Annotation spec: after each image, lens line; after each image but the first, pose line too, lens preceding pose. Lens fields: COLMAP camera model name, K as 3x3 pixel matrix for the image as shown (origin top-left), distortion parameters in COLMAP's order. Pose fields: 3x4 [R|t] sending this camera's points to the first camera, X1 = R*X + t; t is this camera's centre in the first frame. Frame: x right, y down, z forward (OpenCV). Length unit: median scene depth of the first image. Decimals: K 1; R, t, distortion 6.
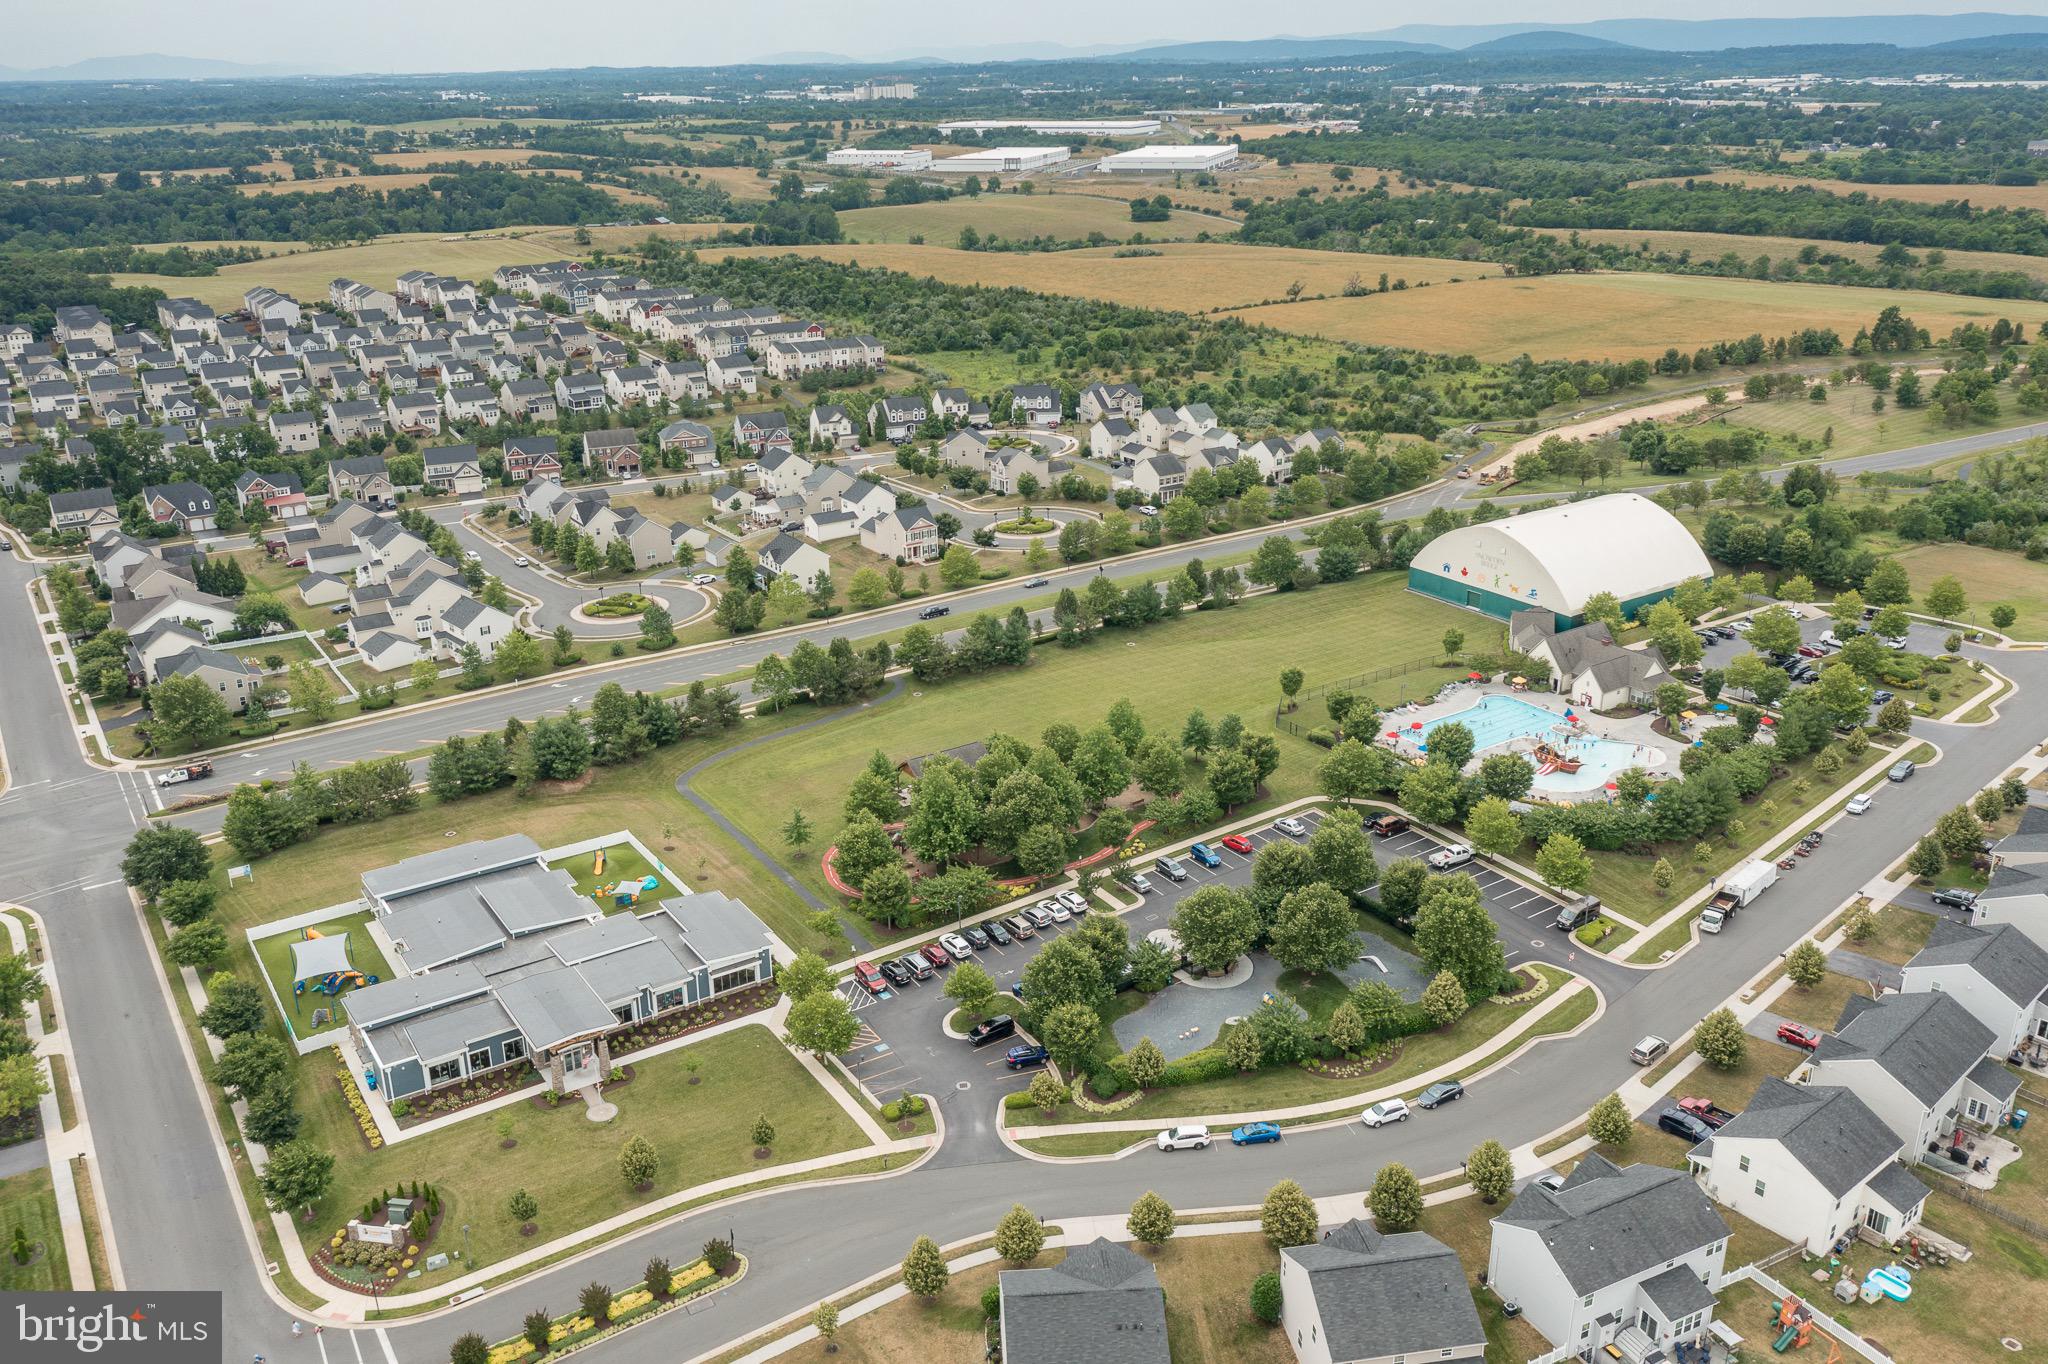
lens RADIAL K [[1596.9, 0, 1024.0], [0, 1596.9, 682.0], [0, 0, 1]] dist [-0.006769, 0.003304]
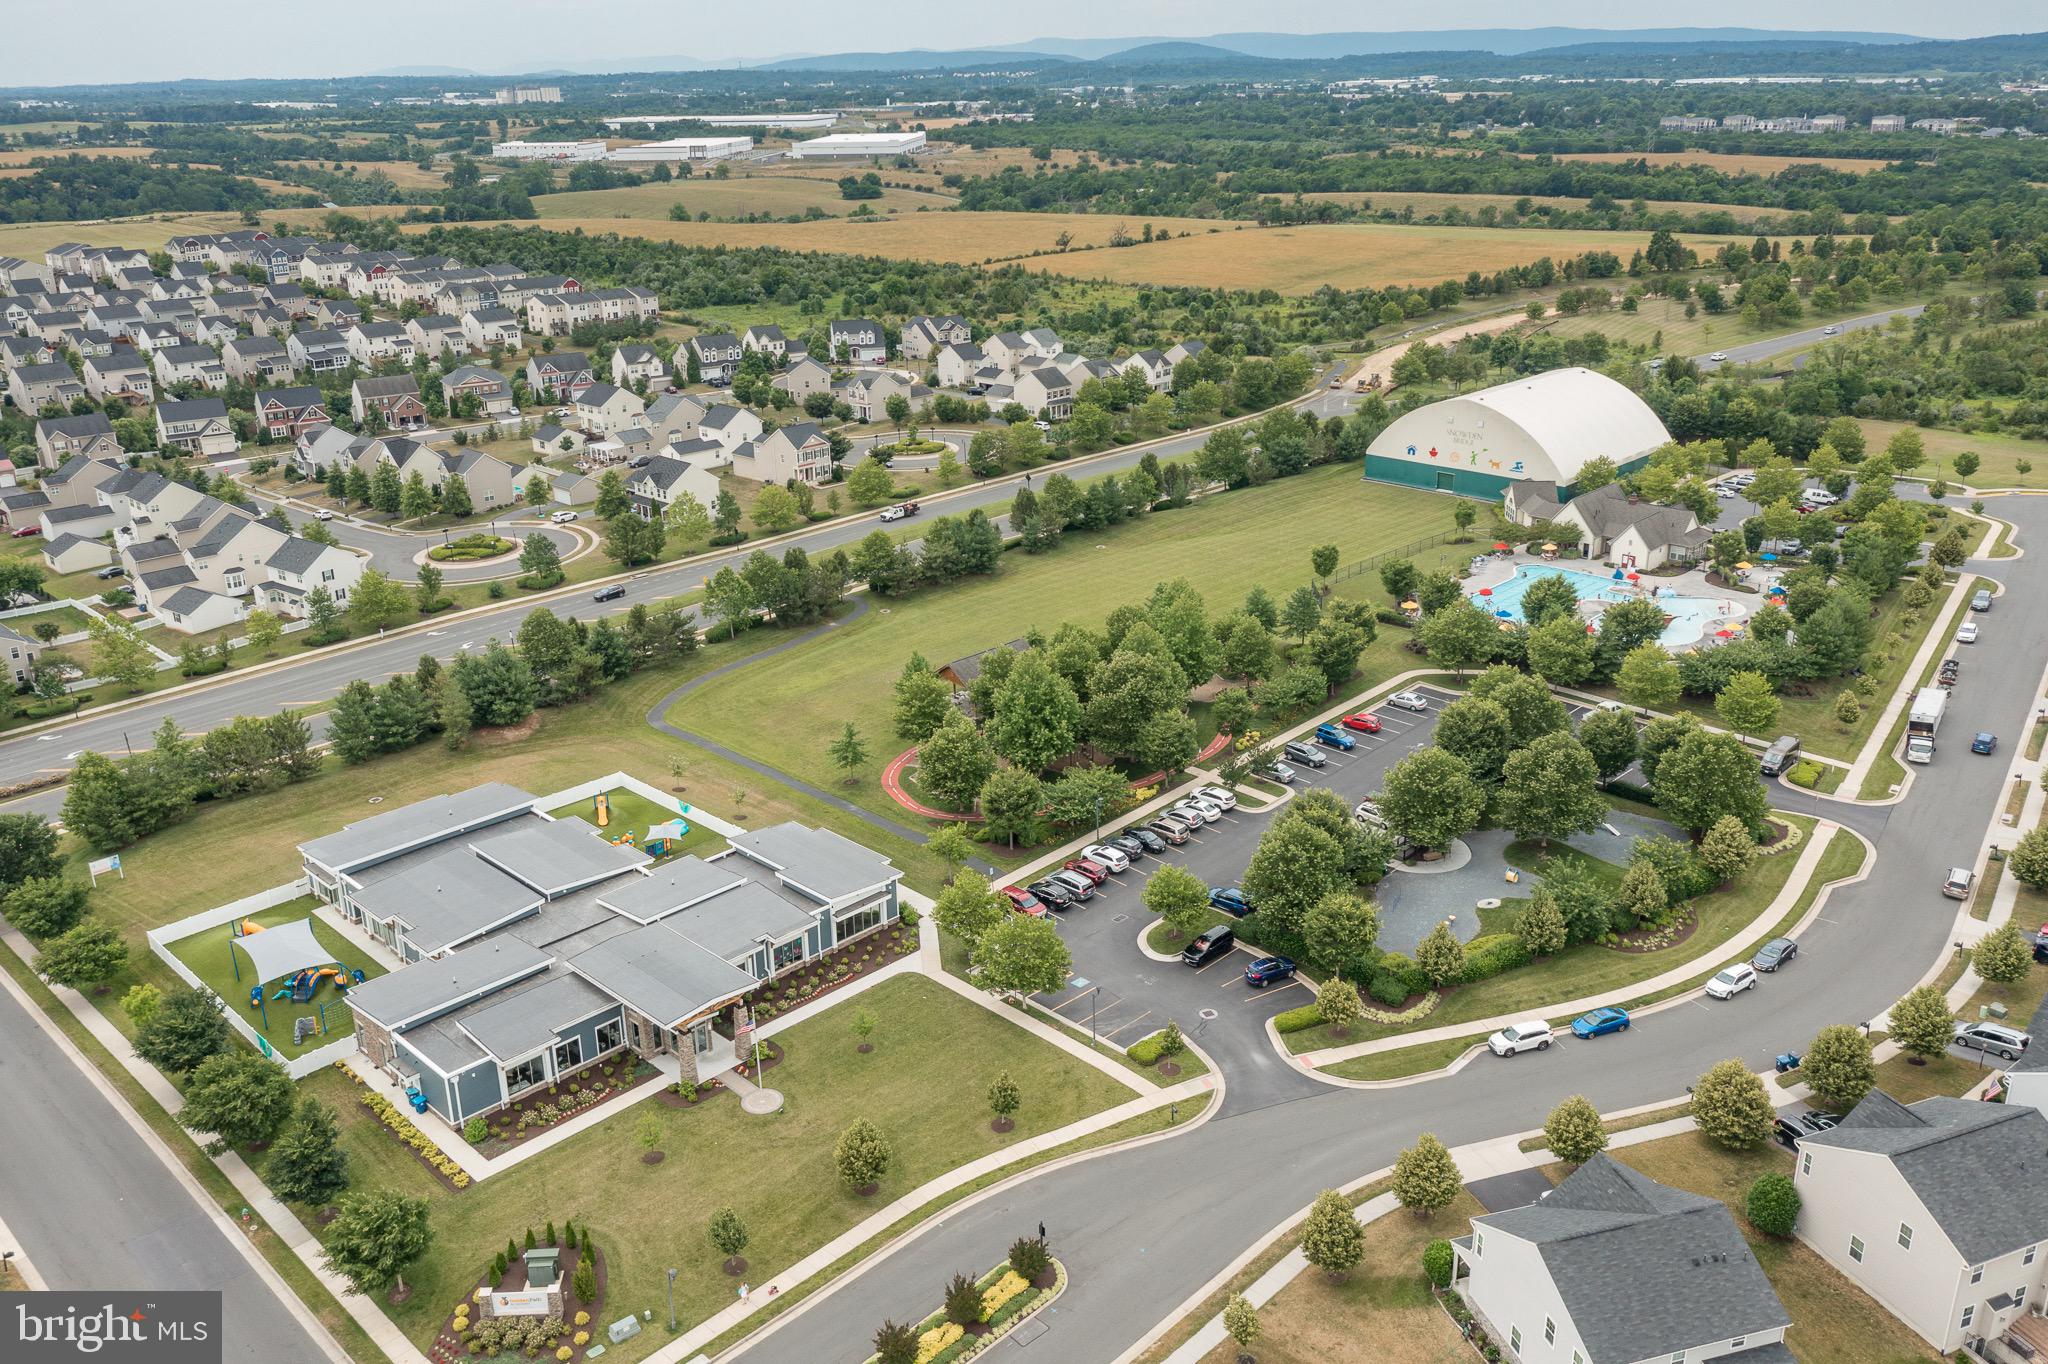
lens RADIAL K [[1604.2, 0, 1024.0], [0, 1604.2, 682.0], [0, 0, 1]] dist [-0.011426, 0.006693]
pose [[0.978671, -0.074395, 0.191492, -0.160952], [0.075660, 0.997133, 0.000706, 0.050332], [-0.190995, 0.013798, 0.981494, 0.146847]]
